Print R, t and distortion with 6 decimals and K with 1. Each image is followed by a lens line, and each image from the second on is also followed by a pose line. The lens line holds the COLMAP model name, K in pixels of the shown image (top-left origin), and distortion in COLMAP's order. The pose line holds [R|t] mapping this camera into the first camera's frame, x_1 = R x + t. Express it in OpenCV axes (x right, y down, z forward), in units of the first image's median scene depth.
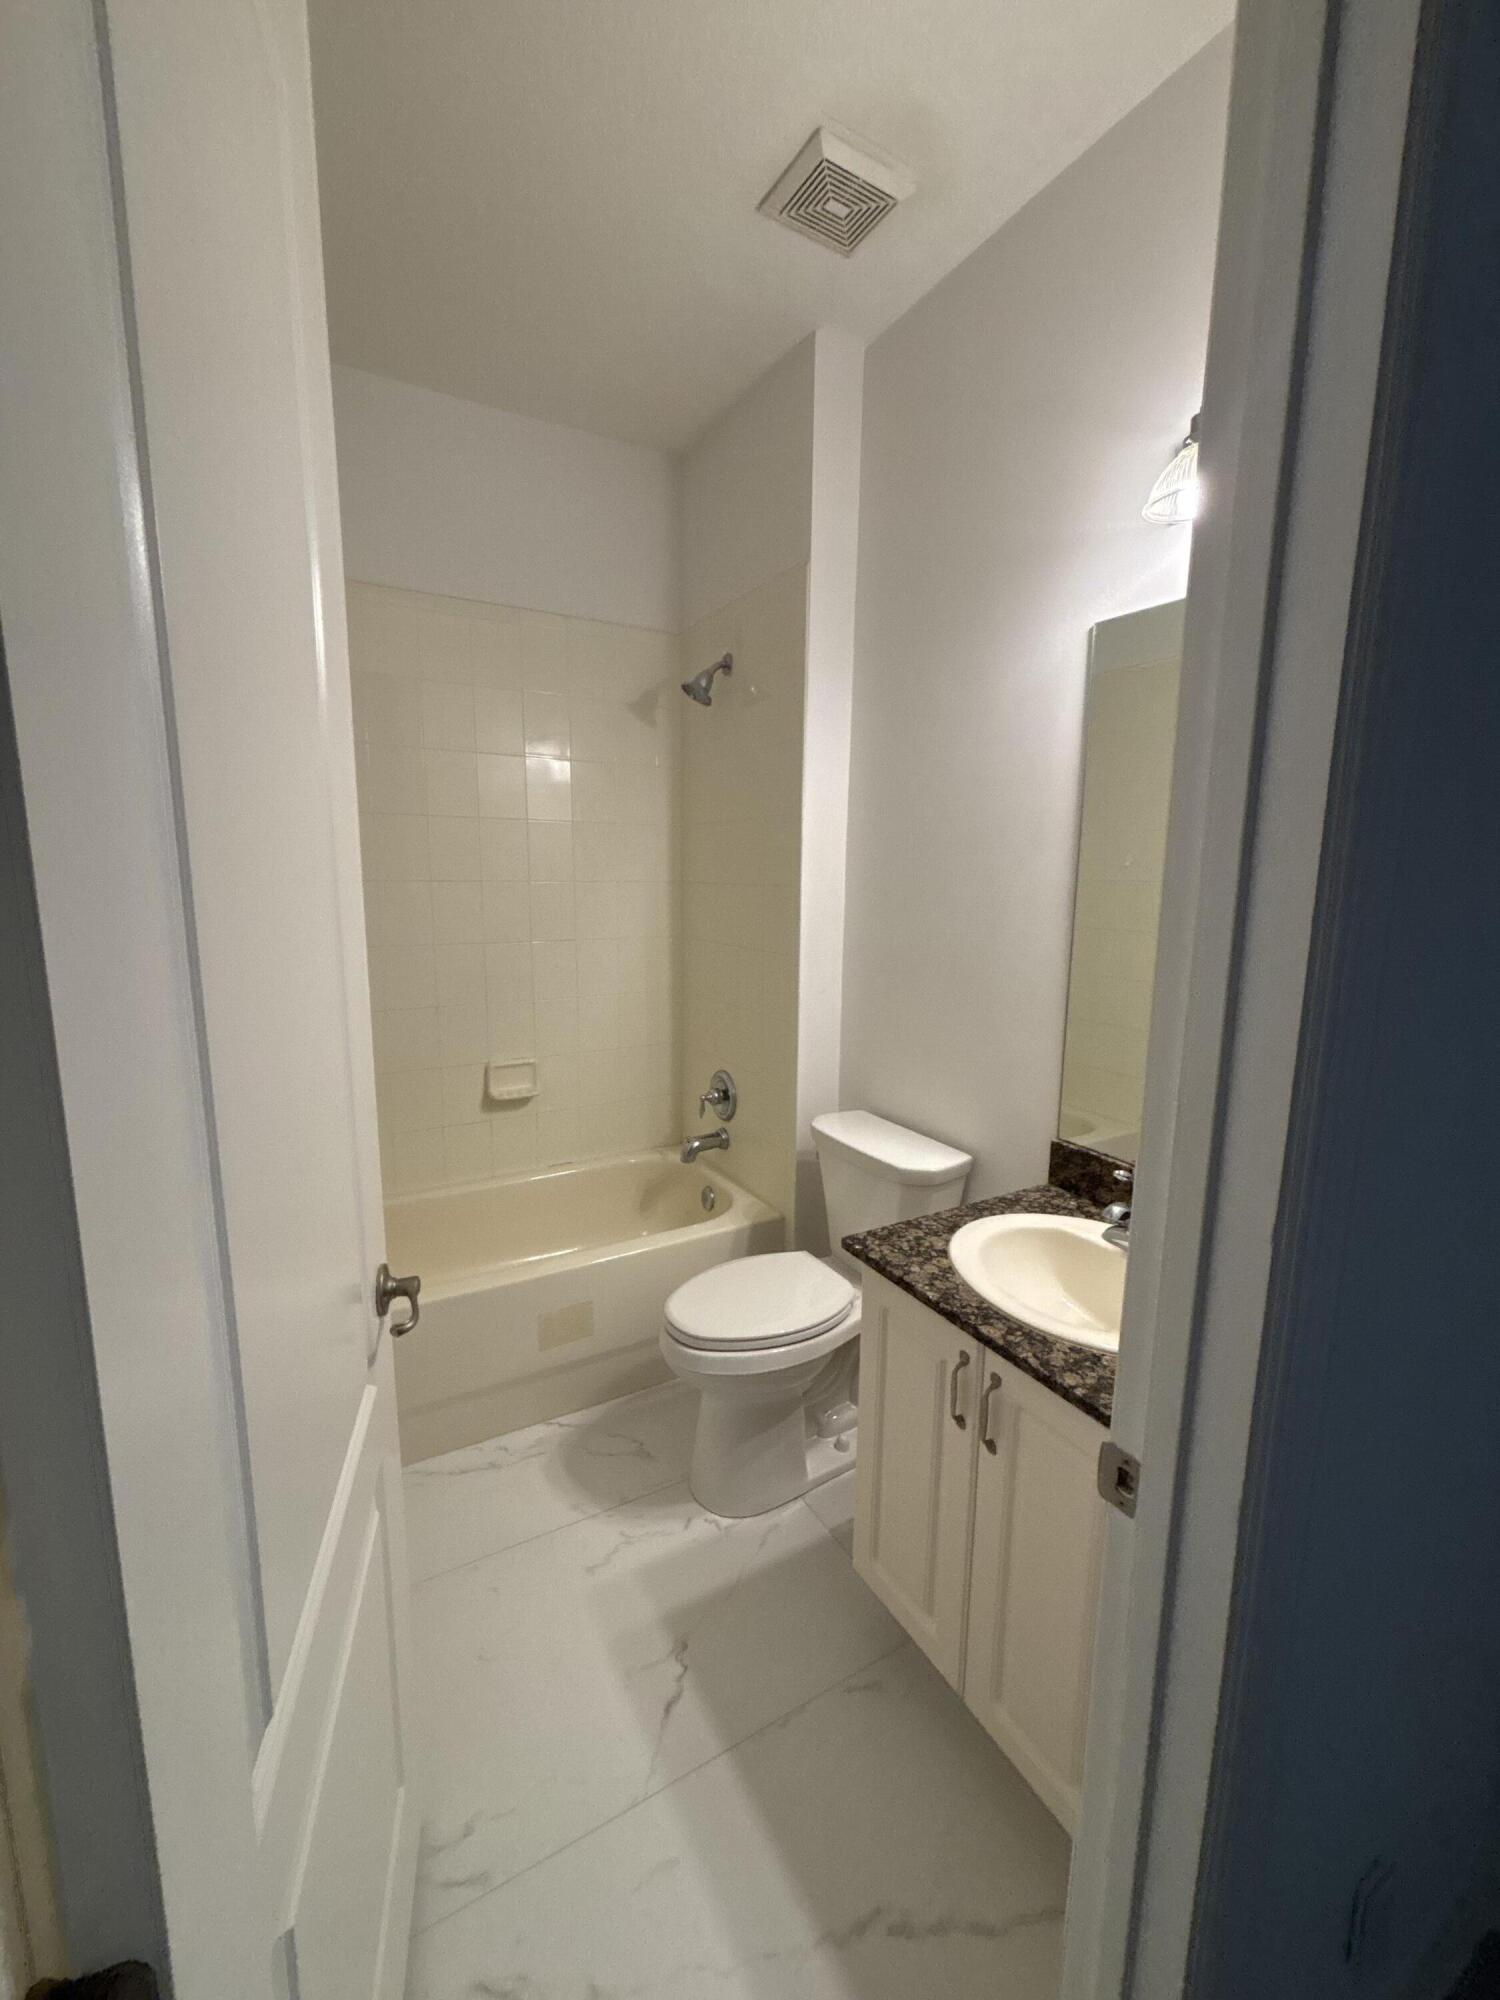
lens RADIAL K [[806.4, 0, 745.8], [0, 806.4, 999.8], [0, 0, 1]] dist [0.000594, 0.000092]
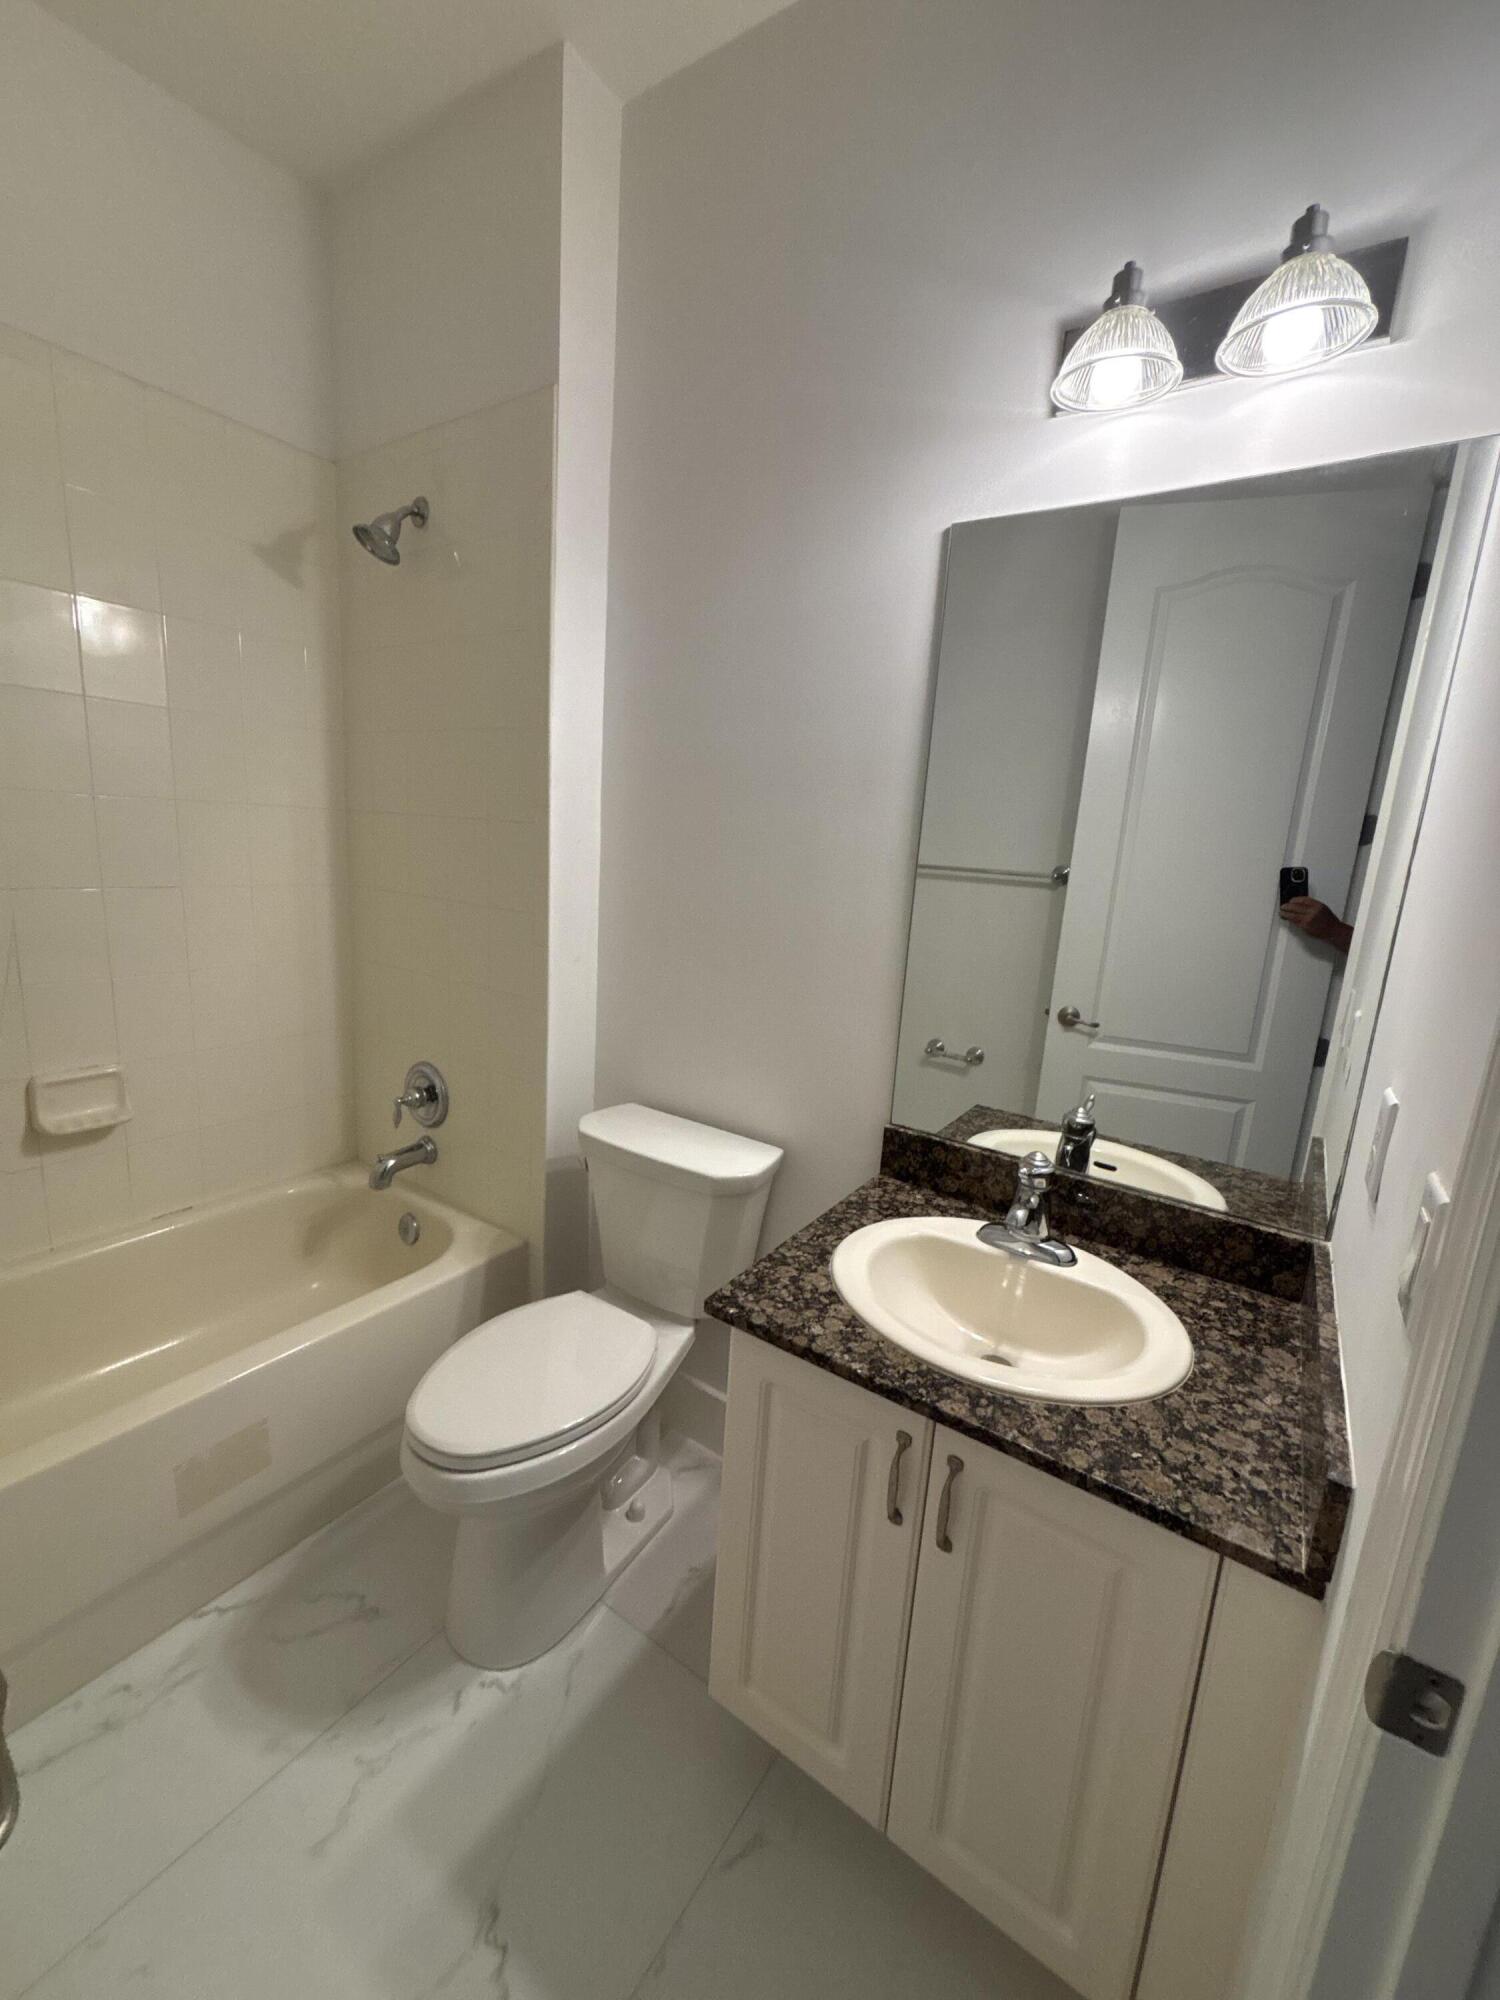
lens RADIAL K [[806.4, 0, 754.3], [0, 806.4, 999.6], [0, 0, 1]] dist [0.000594, 0.000092]
pose [[0.897827, -0.044819, 0.438062, -0.117085], [0.020592, 0.997992, 0.059902, -0.018412], [-0.439867, -0.044761, 0.896947, 0.251507]]
